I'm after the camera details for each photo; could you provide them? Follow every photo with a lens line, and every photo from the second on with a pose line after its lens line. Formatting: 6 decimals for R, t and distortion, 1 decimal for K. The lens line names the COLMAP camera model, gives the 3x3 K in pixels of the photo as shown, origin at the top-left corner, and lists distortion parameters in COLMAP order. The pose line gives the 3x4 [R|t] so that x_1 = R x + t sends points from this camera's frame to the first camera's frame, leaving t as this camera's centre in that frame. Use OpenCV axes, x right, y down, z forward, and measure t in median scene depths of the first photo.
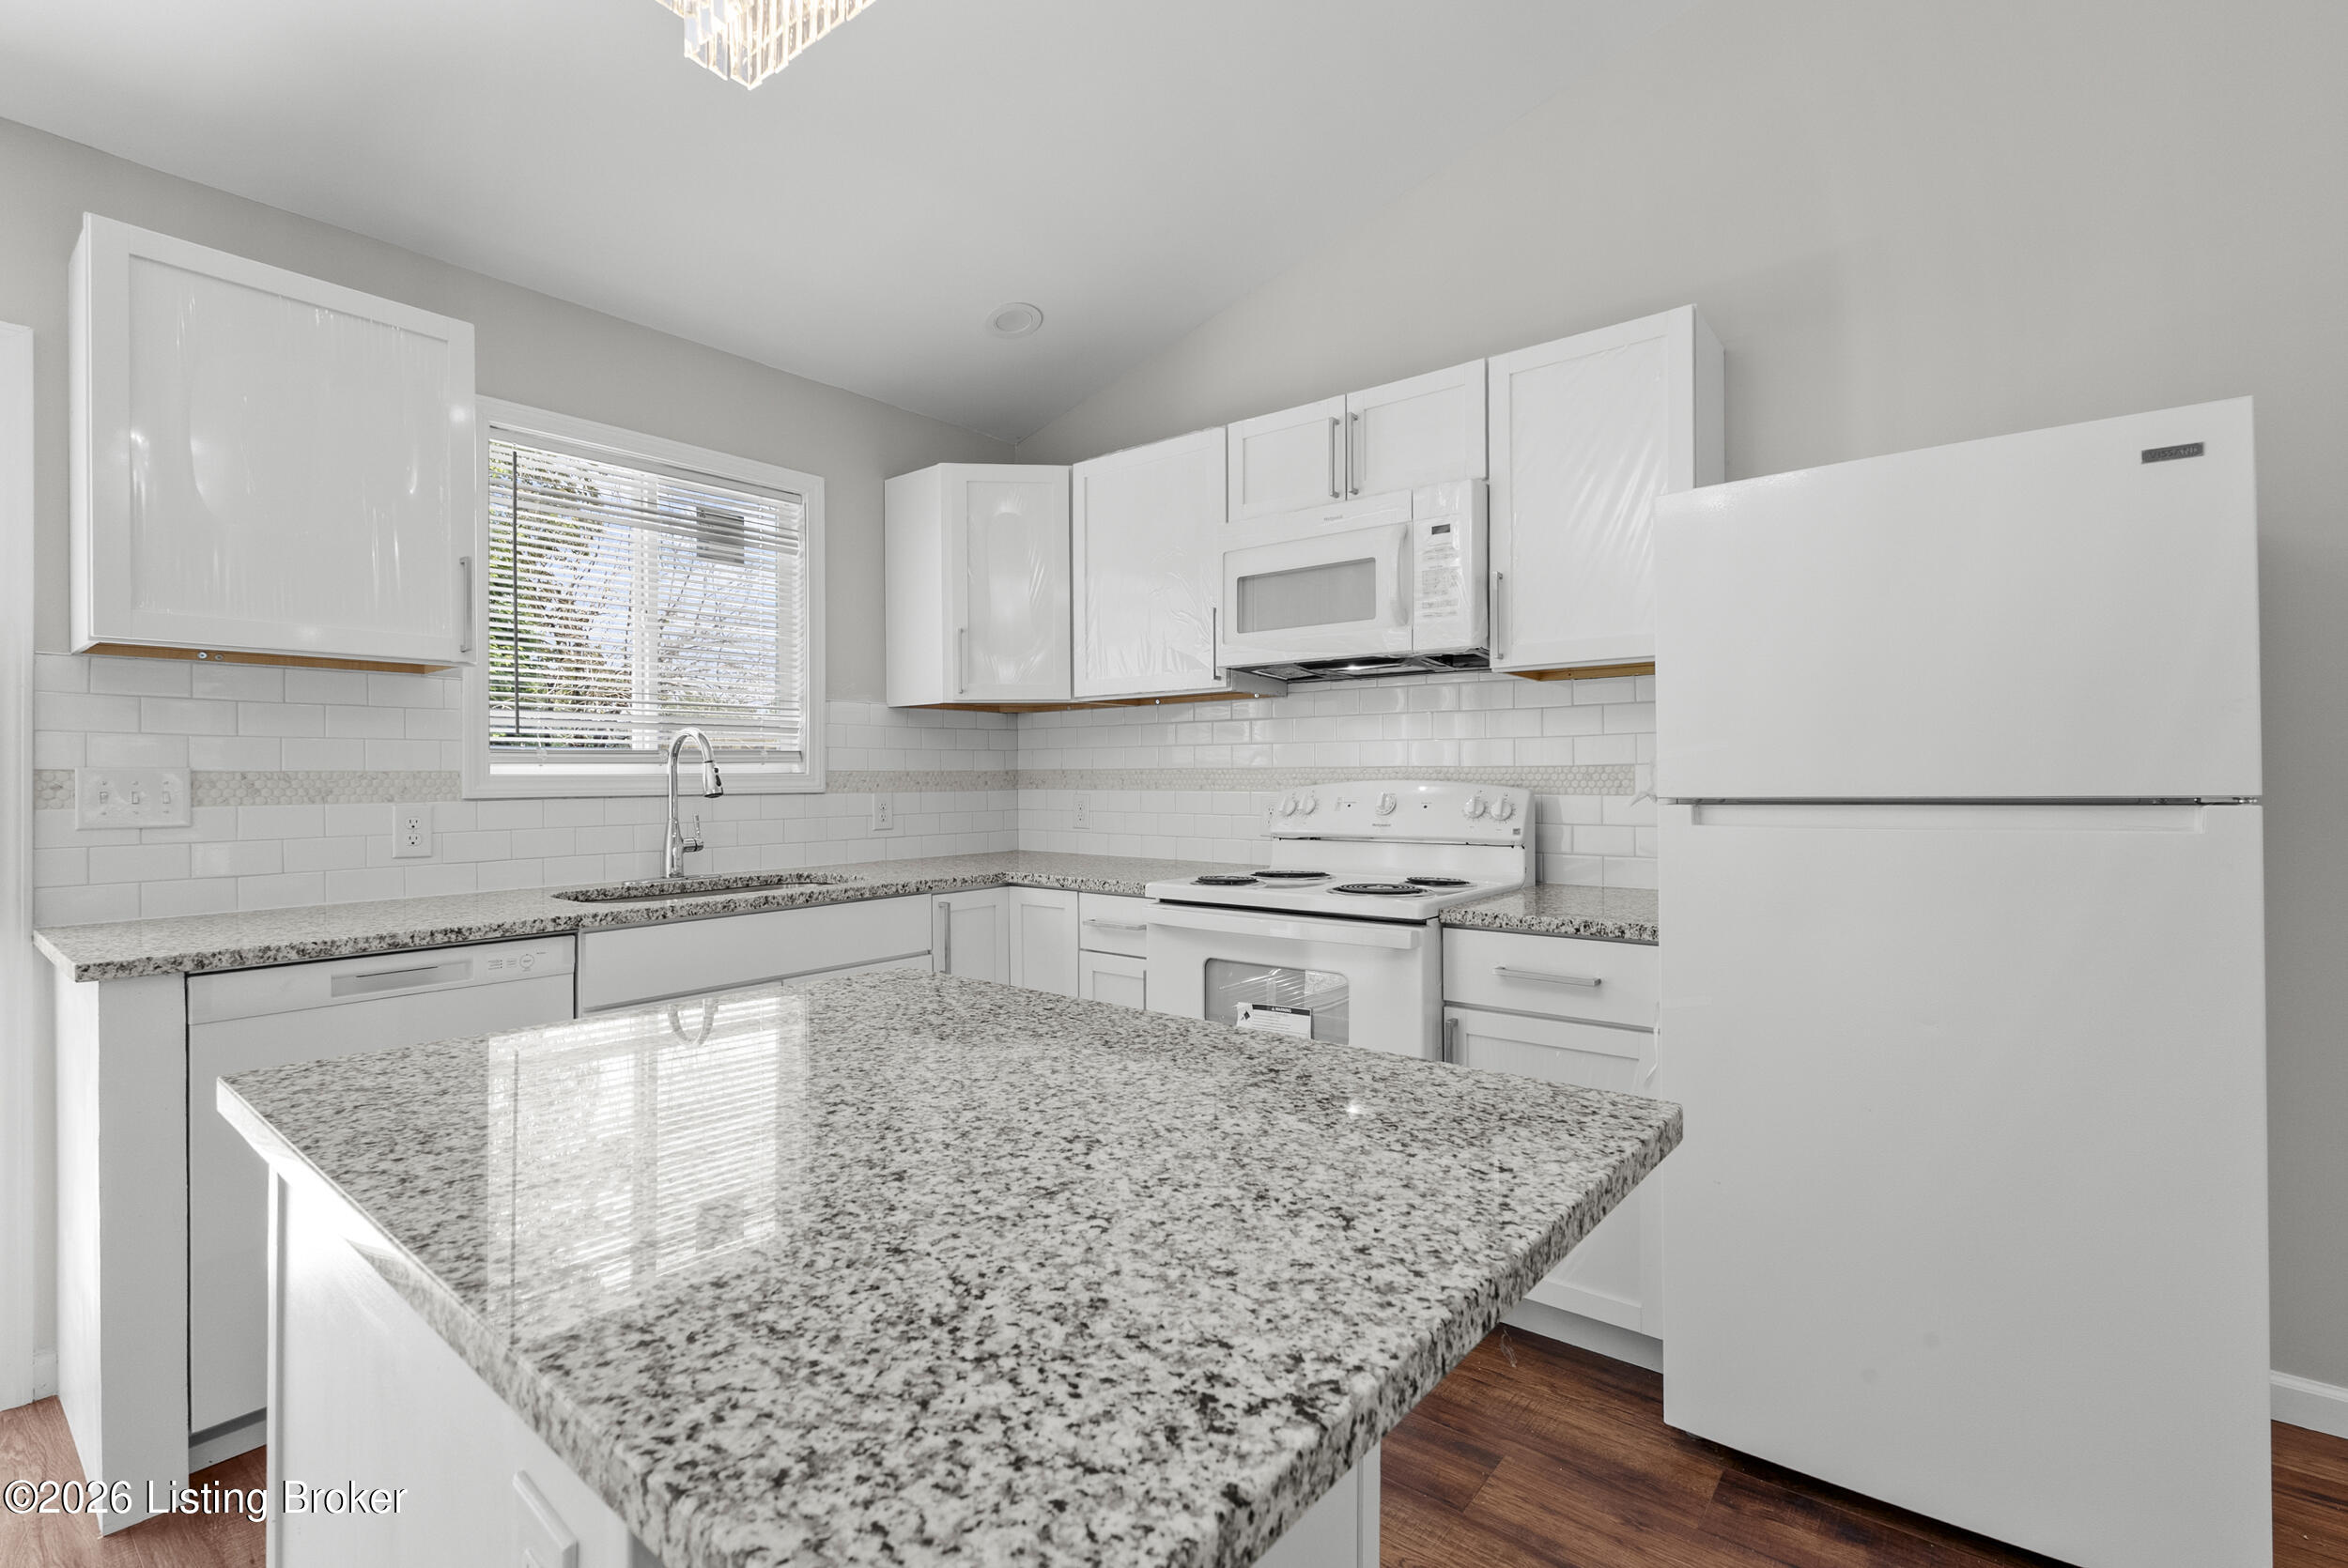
lens RADIAL K [[1052.9, 0, 1169.3], [0, 1052.9, 784.5], [0, 0, 1]] dist [-0.004631, -0.000108]
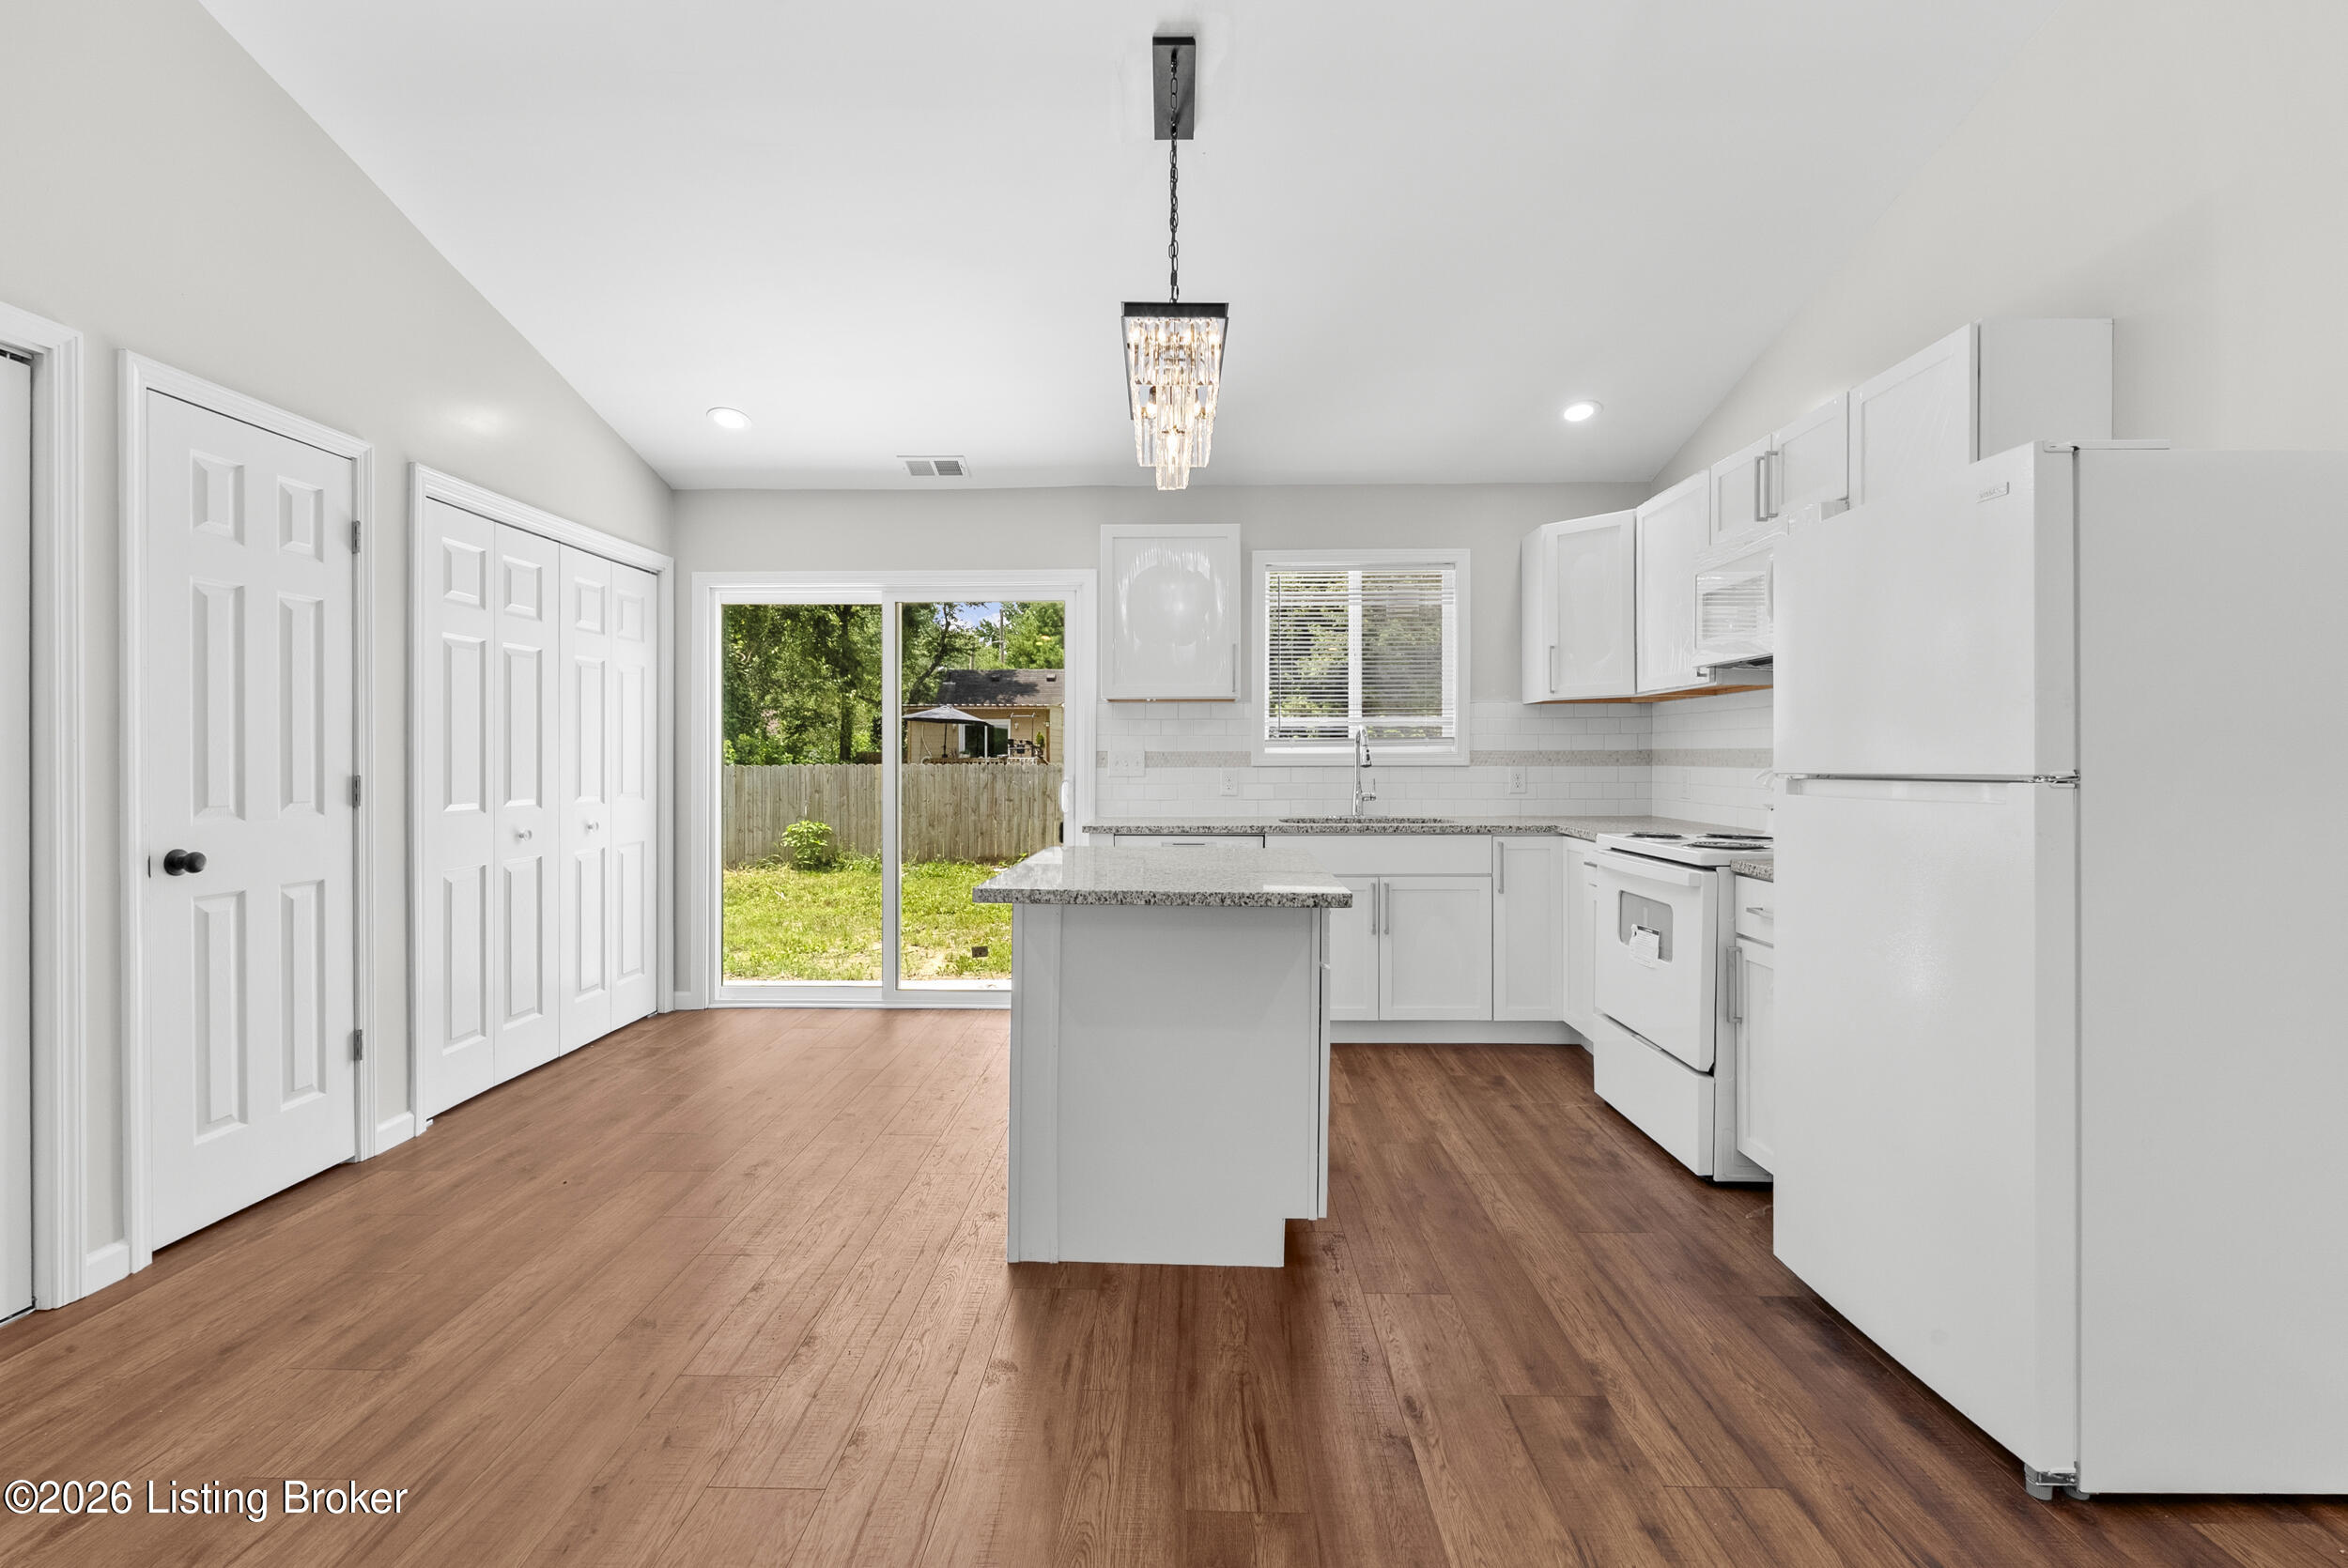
lens RADIAL K [[1058.2, 0, 1169.1], [0, 1058.2, 762.5], [0, 0, 1]] dist [-0.004341, -0.000389]
pose [[0.609049, 0.008471, -0.793087, 0.867042], [-0.007904, 0.999958, 0.004611, -0.000482], [0.793093, 0.003460, 0.609091, -0.323886]]
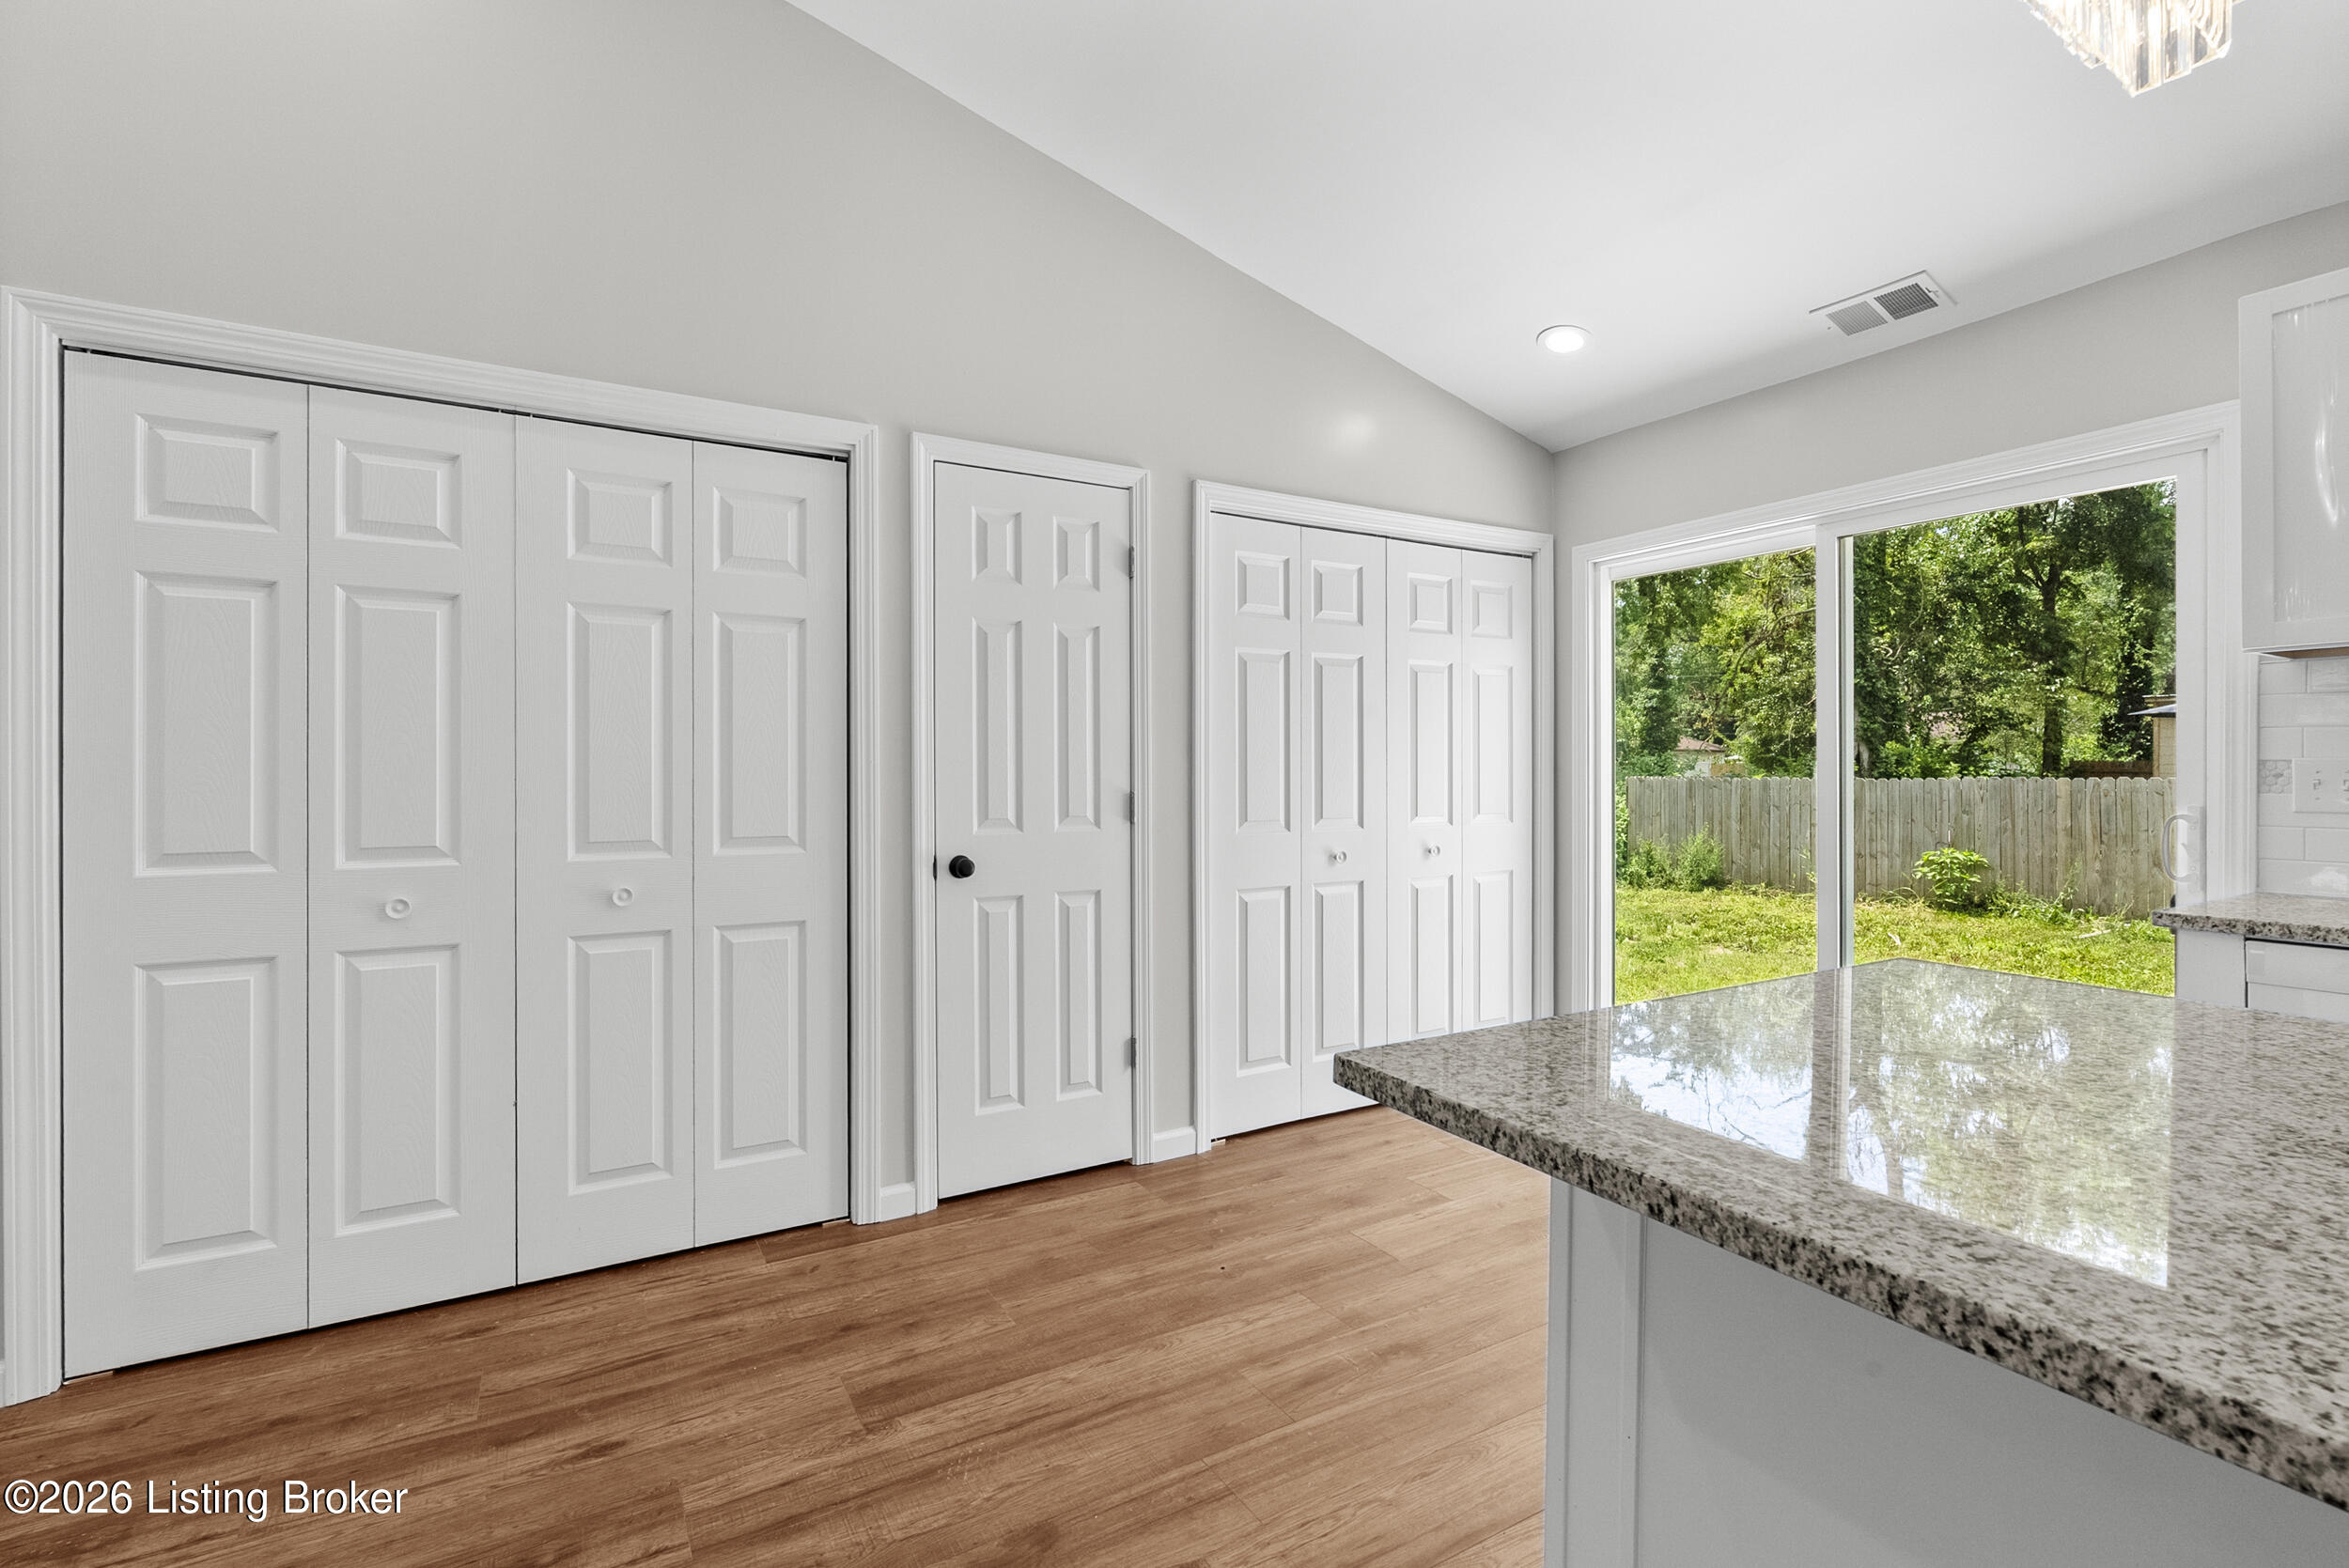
lens RADIAL K [[1051.7, 0, 1169.5], [0, 1051.7, 771.1], [0, 0, 1]] dist [-0.005462, 0.001070]
pose [[-0.356332, 0.006527, -0.934337, 0.440151], [-0.001130, 0.999972, 0.007416, -0.007950], [0.934359, 0.003698, -0.356315, 0.232704]]
